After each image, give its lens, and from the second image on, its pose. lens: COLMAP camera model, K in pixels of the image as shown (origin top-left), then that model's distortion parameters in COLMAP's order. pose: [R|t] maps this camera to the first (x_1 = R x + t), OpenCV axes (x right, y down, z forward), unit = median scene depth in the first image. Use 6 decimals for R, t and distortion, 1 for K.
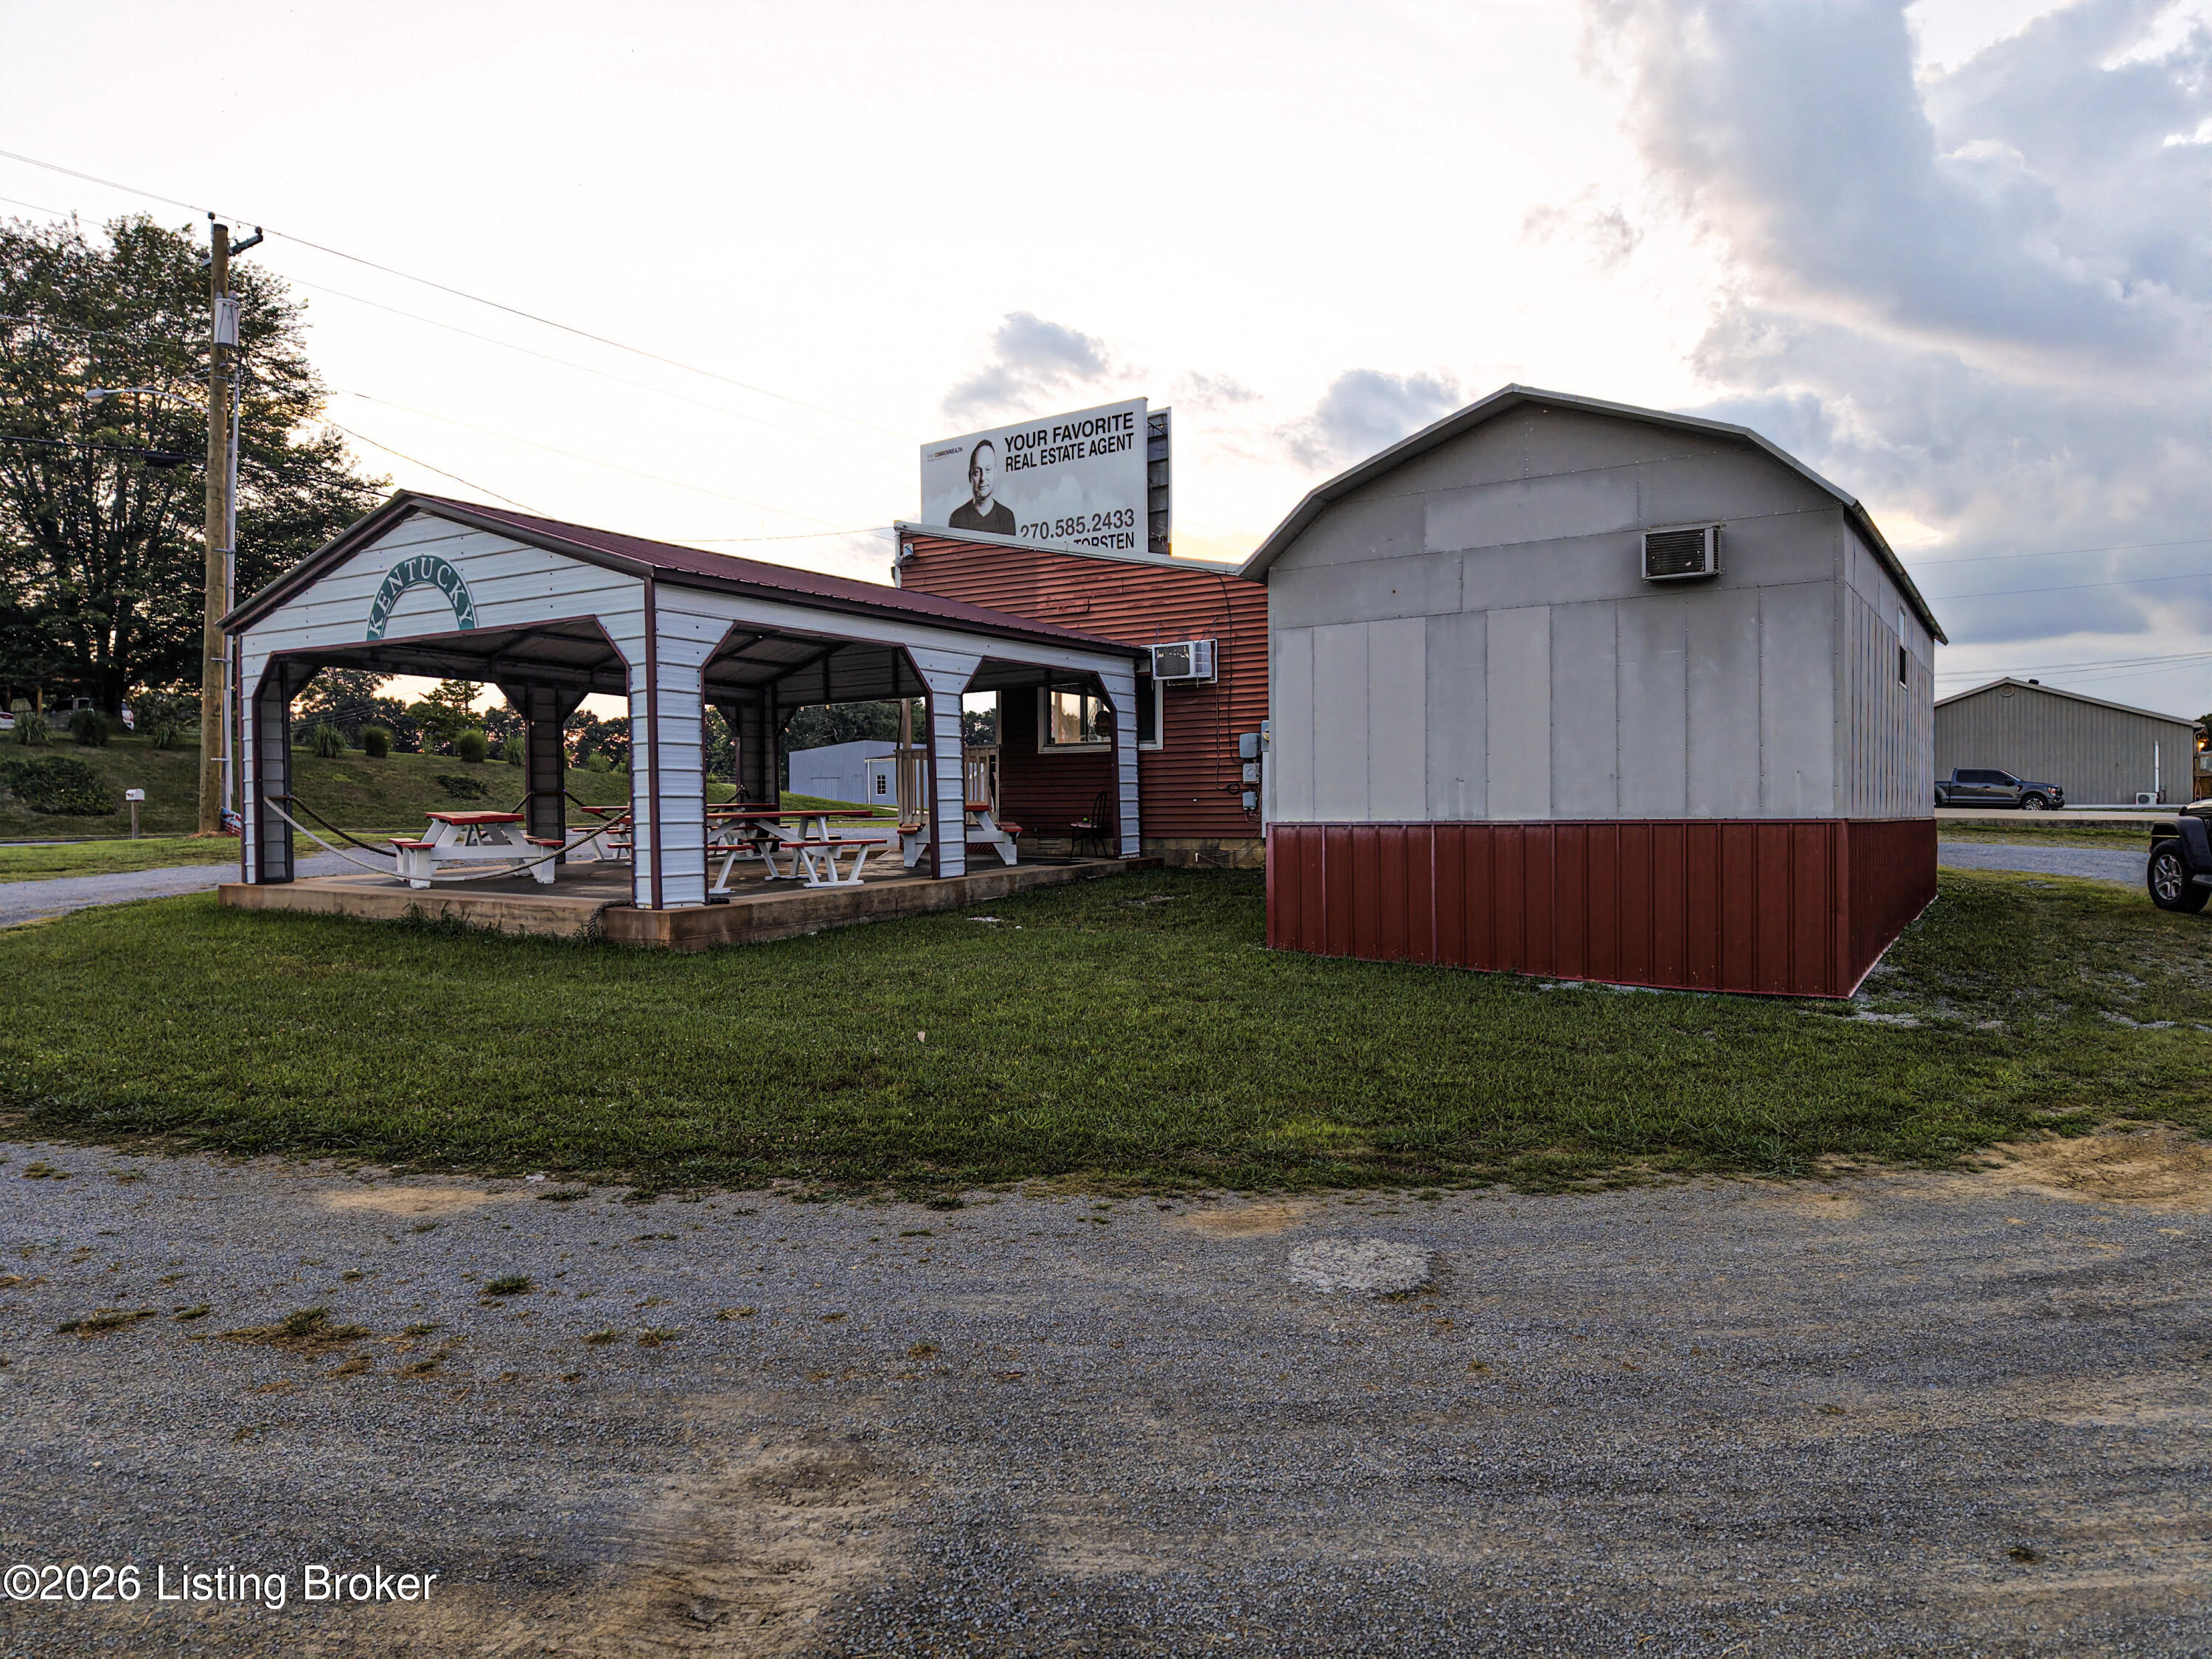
lens RADIAL K [[1472.8, 0, 1096.1], [0, 1472.8, 833.2], [0, 0, 1]] dist [0.045126, -0.082196]
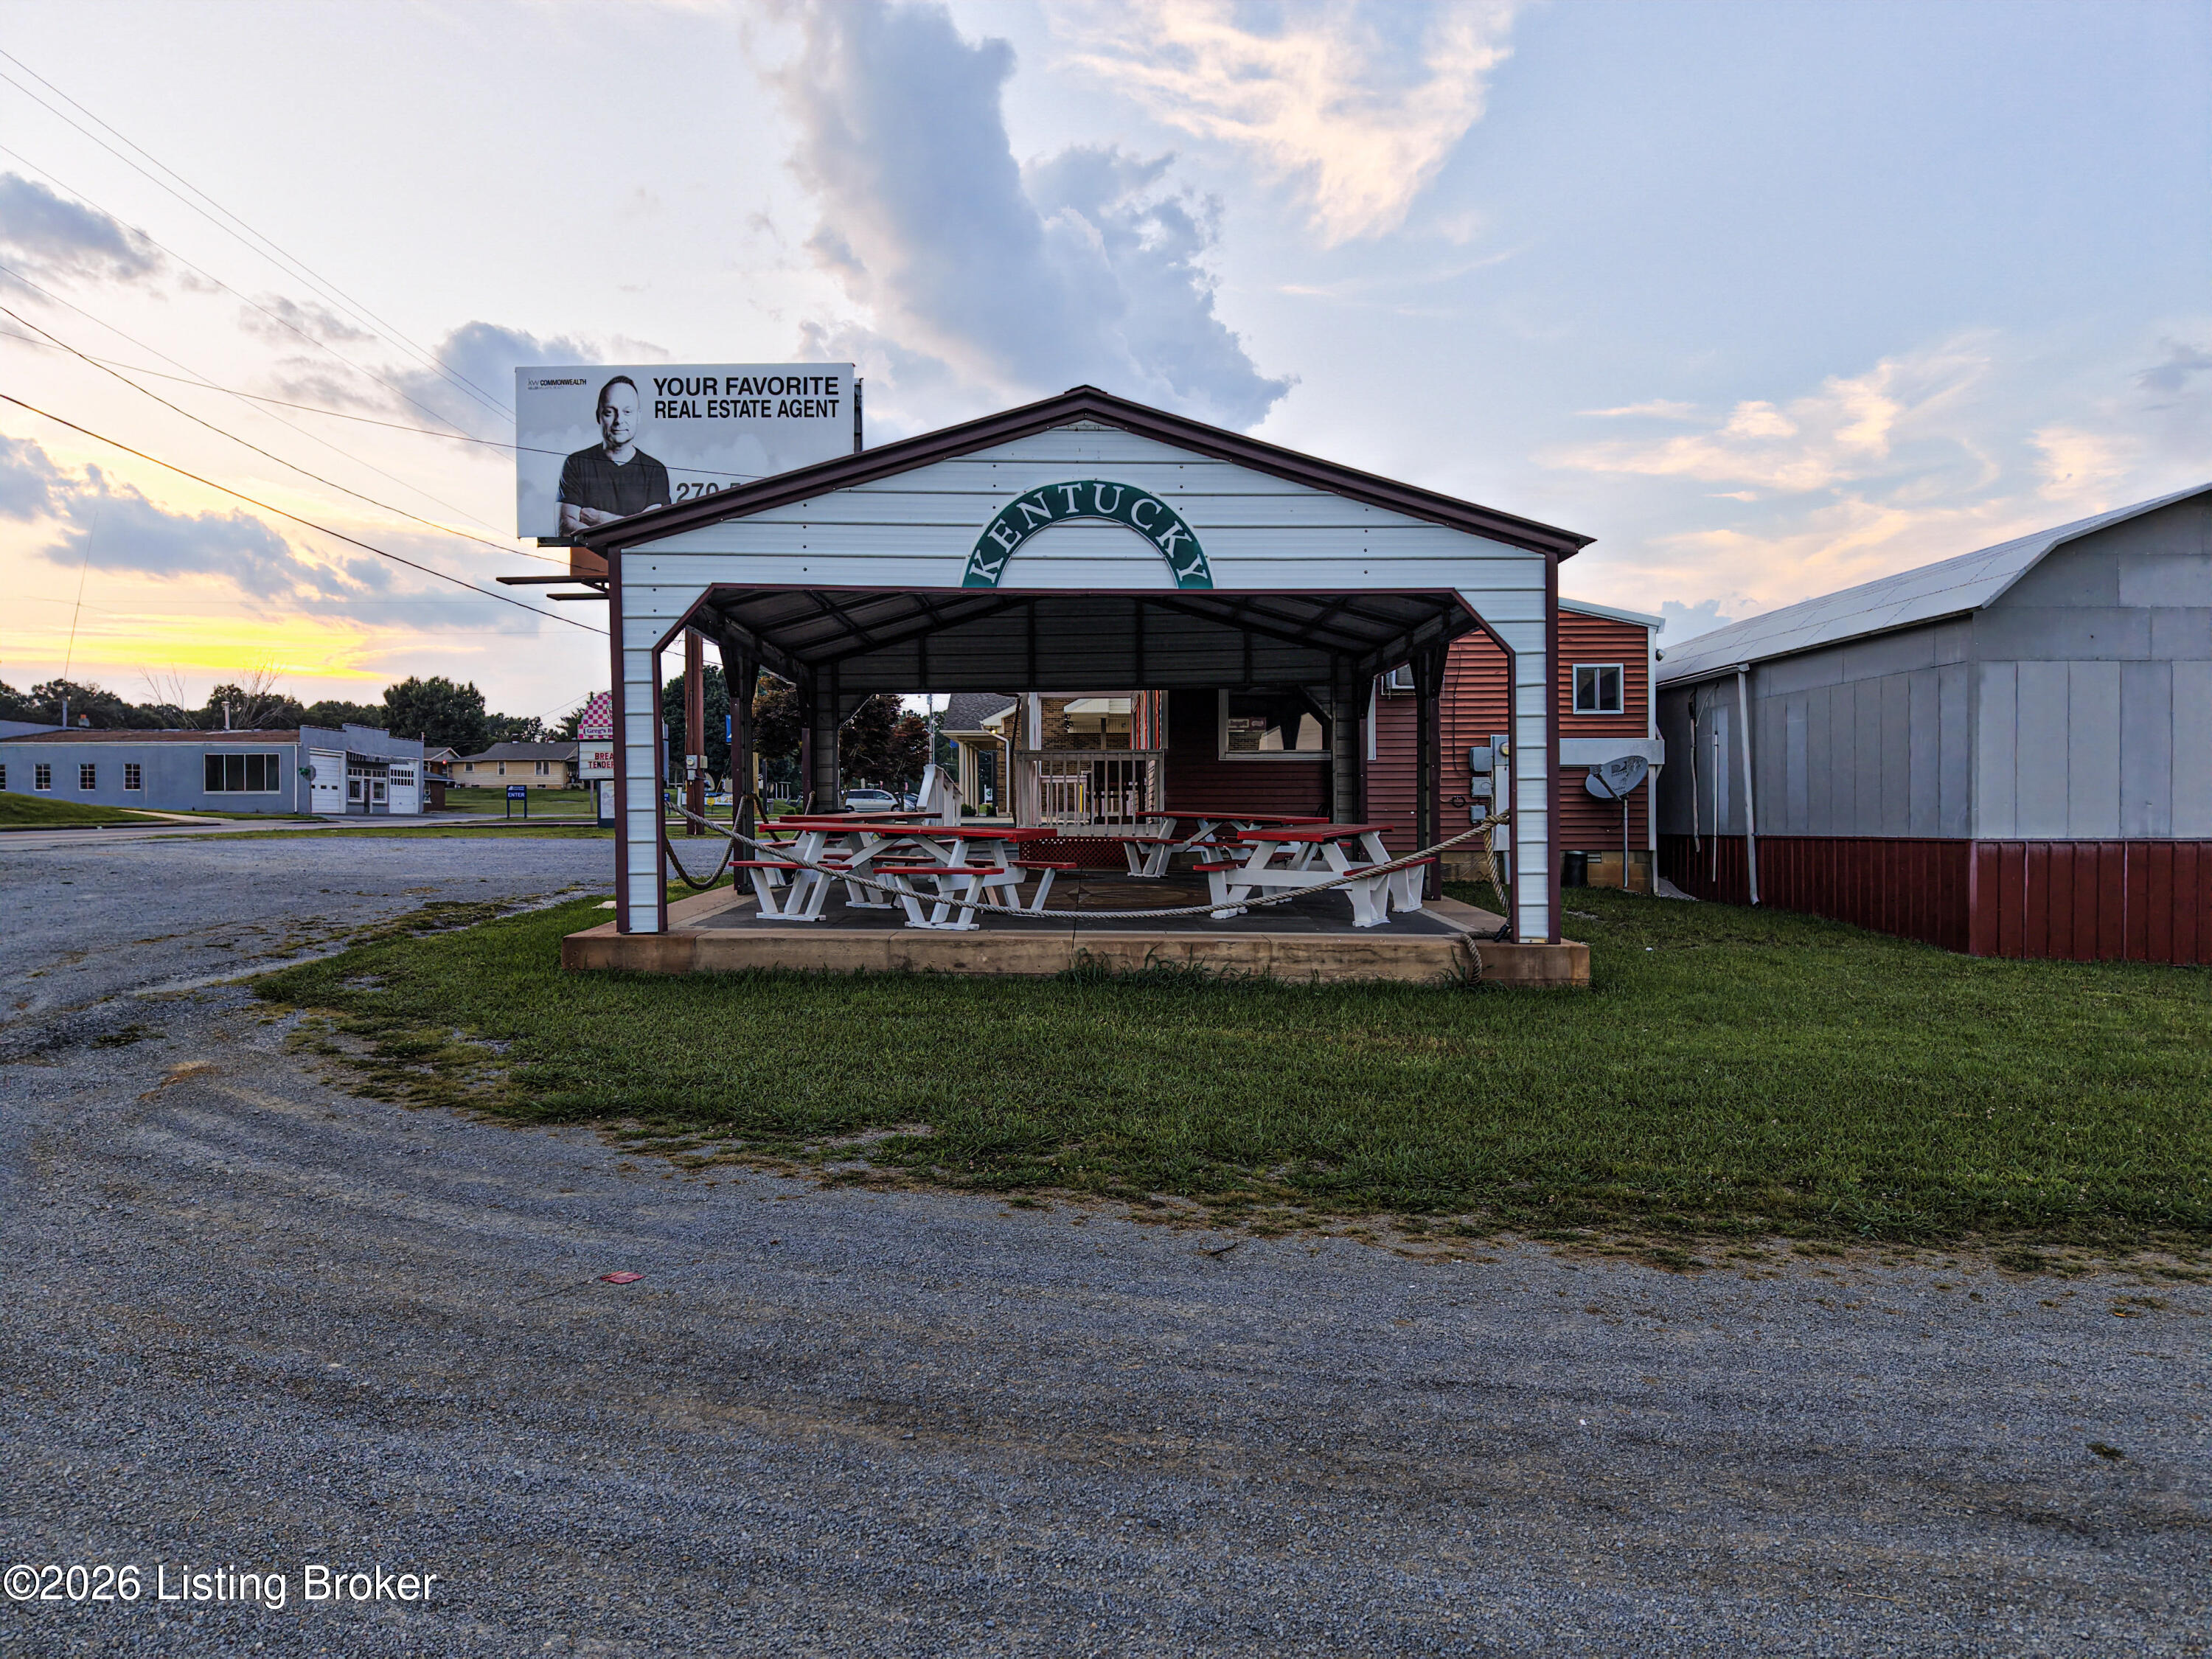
lens RADIAL K [[1492.6, 0, 1091.5], [0, 1492.6, 829.0], [0, 0, 1]] dist [0.051903, -0.070149]
pose [[0.825236, 0.000743, 0.564787, -0.867648], [0.002913, 0.999980, -0.005573, -0.008726], [-0.564780, 0.006245, 0.825218, 0.378484]]
